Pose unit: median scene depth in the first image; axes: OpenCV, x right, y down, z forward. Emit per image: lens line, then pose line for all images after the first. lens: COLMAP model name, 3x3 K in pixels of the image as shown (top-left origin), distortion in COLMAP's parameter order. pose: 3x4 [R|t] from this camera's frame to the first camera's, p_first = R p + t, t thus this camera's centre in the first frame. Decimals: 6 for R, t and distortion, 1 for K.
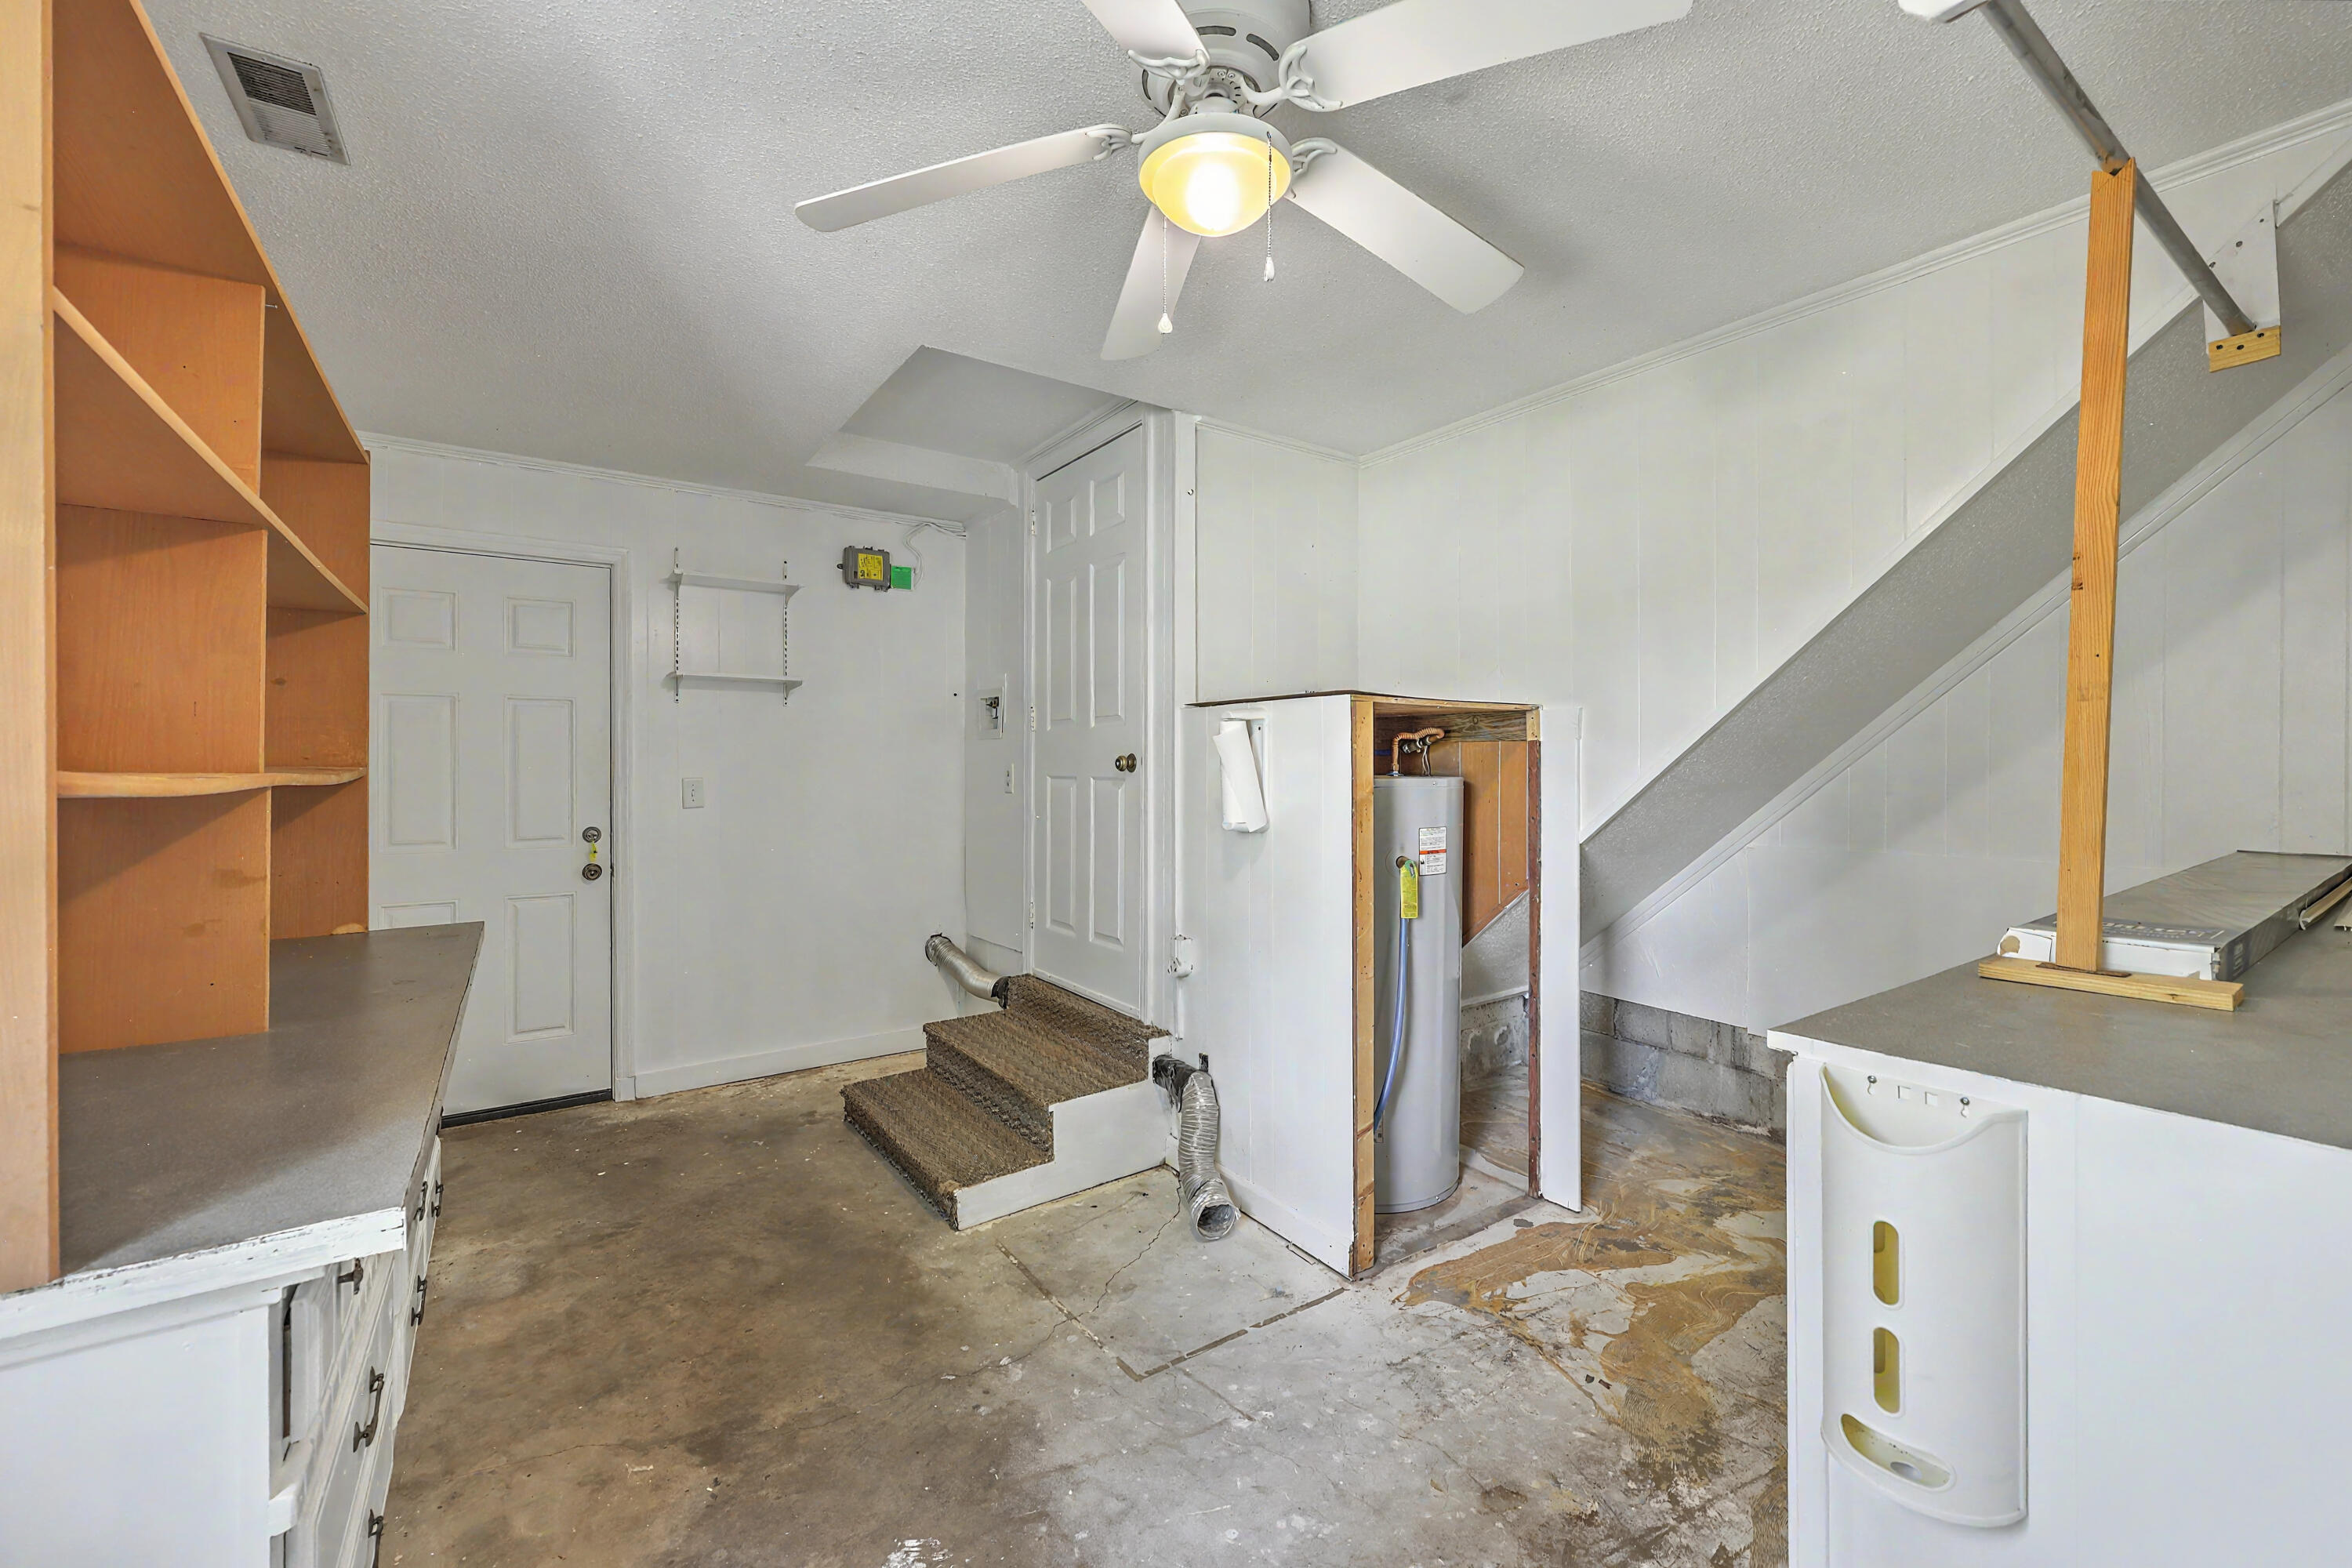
lens RADIAL K [[949.8, 0, 1179.4], [0, 949.8, 764.0], [0, 0, 1]] dist [-0.000301, 0.000051]
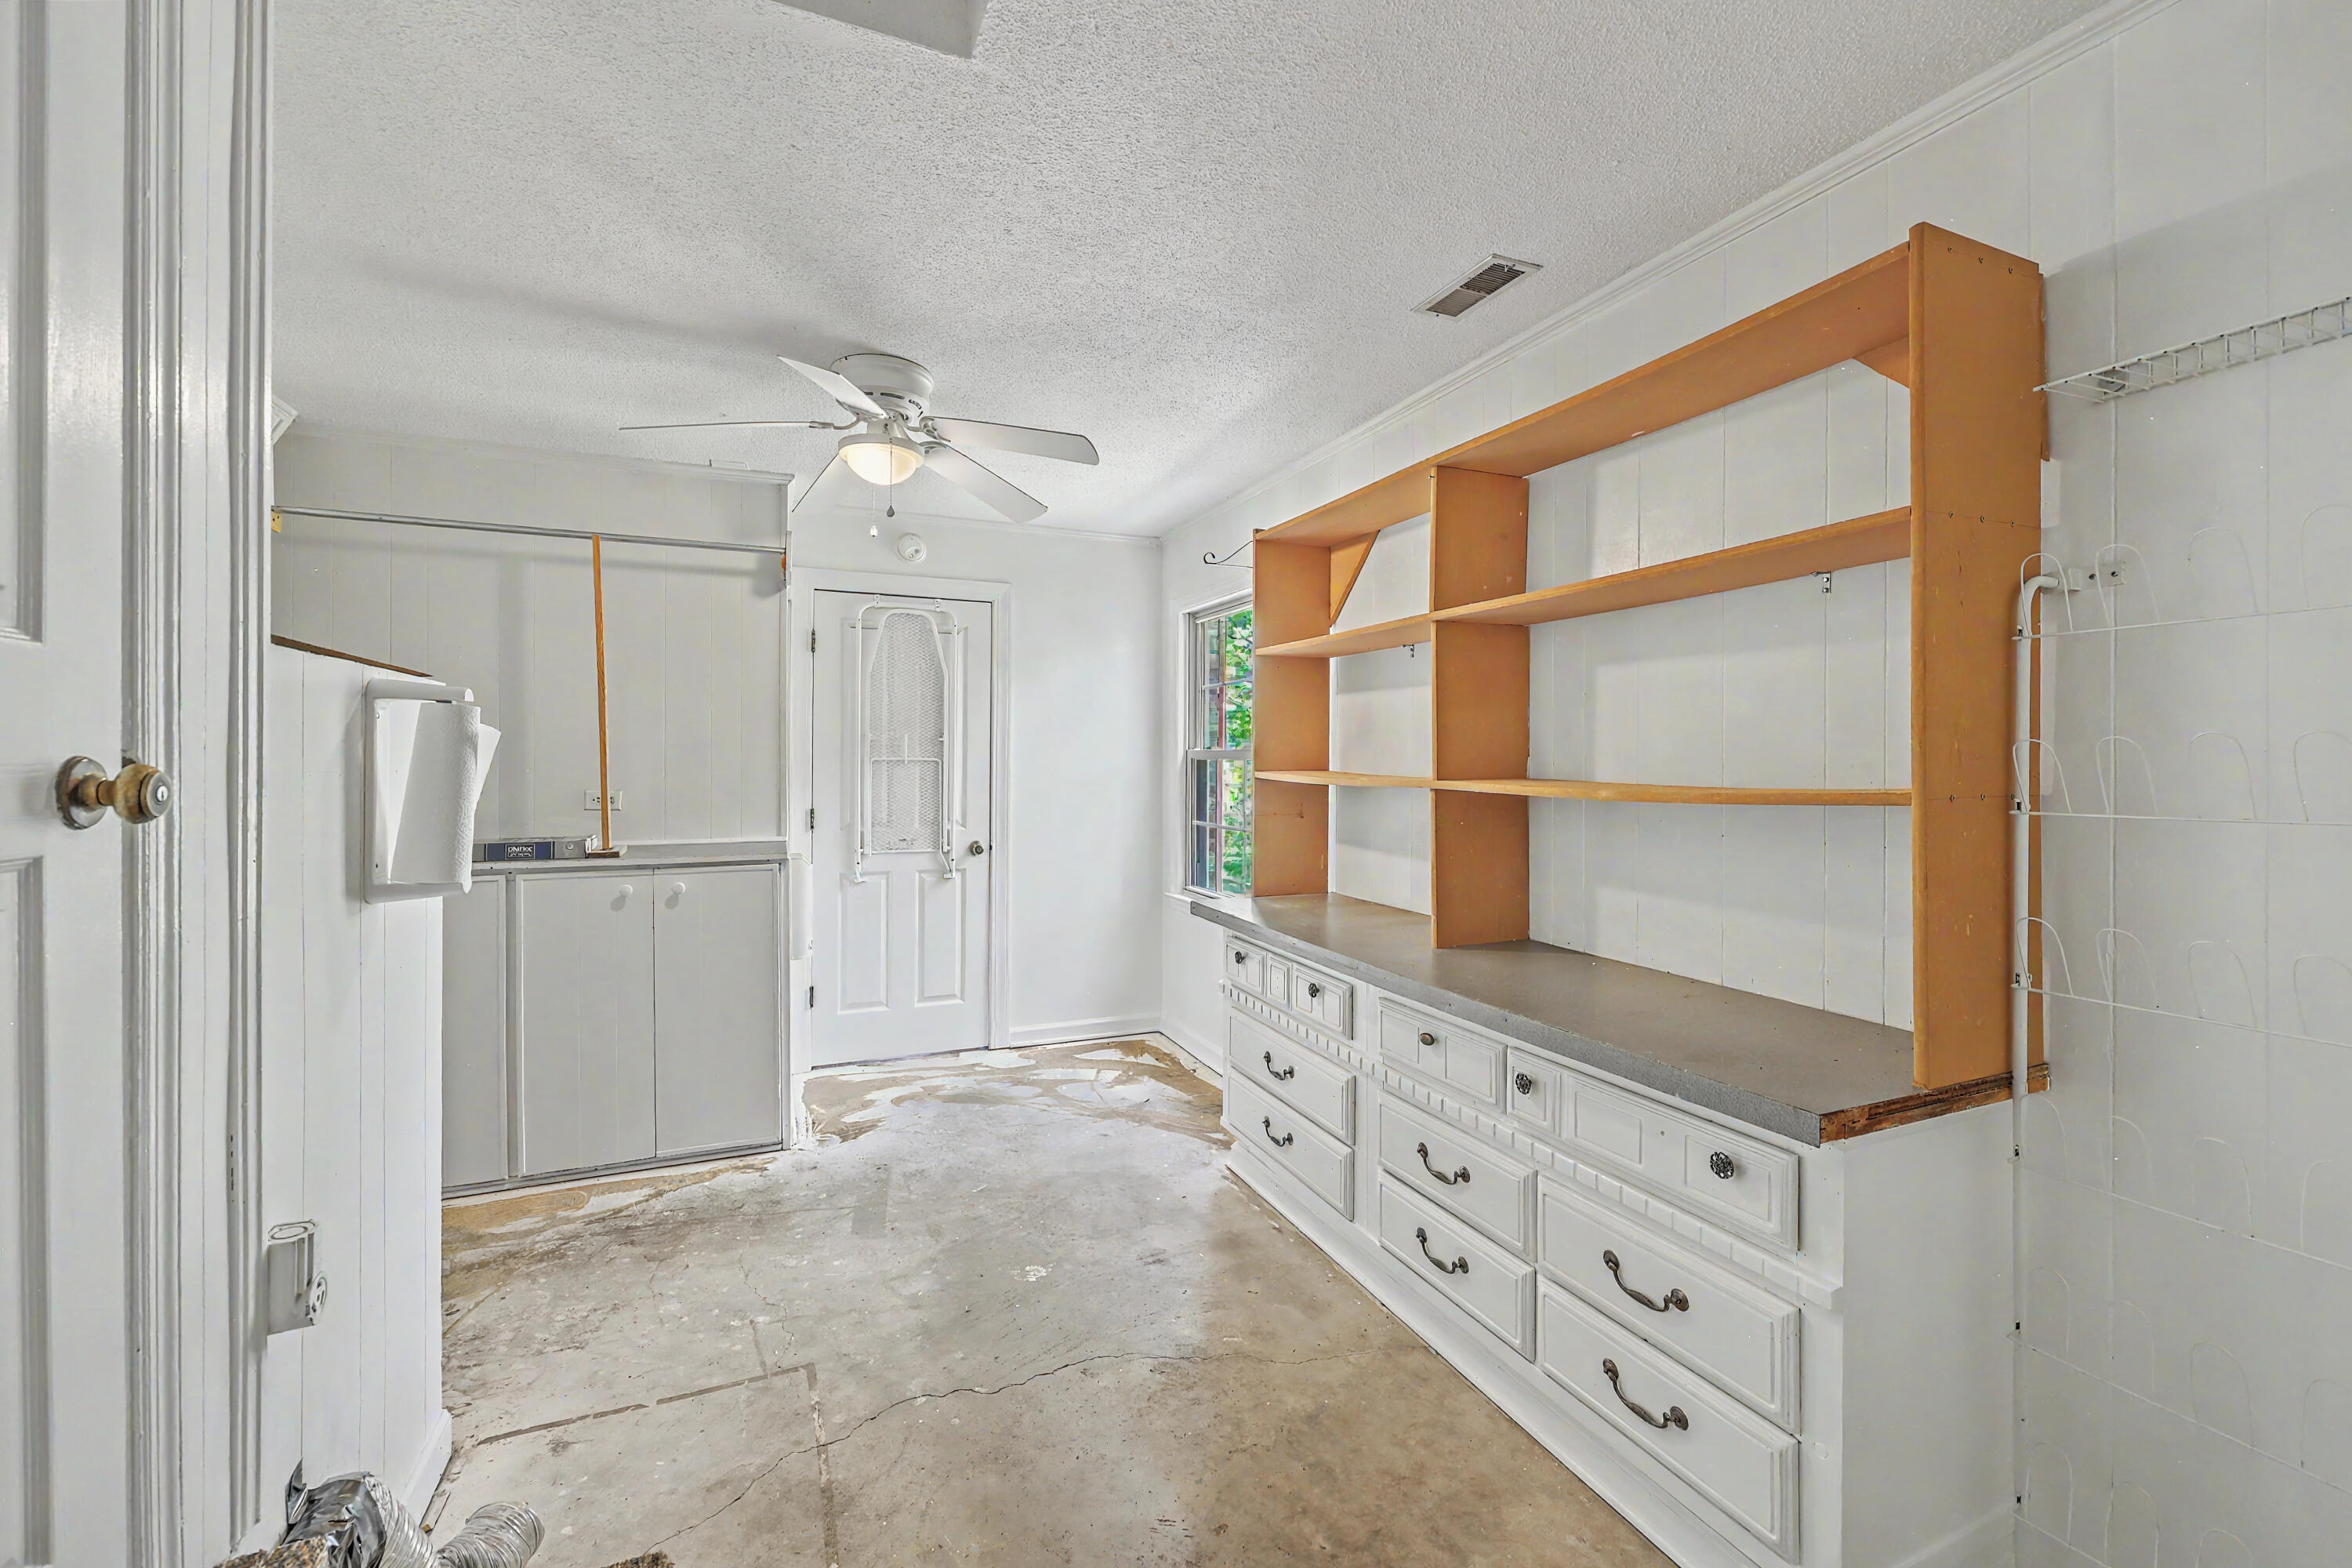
lens RADIAL K [[949.8, 0, 1179.4], [0, 949.8, 764.0], [0, 0, 1]] dist [-0.000301, 0.000051]
pose [[-0.981586, -0.001660, 0.191014, -0.684847], [-0.001702, 0.999999, -0.000053, -0.012310], [-0.191014, -0.000377, -0.981587, 2.085049]]
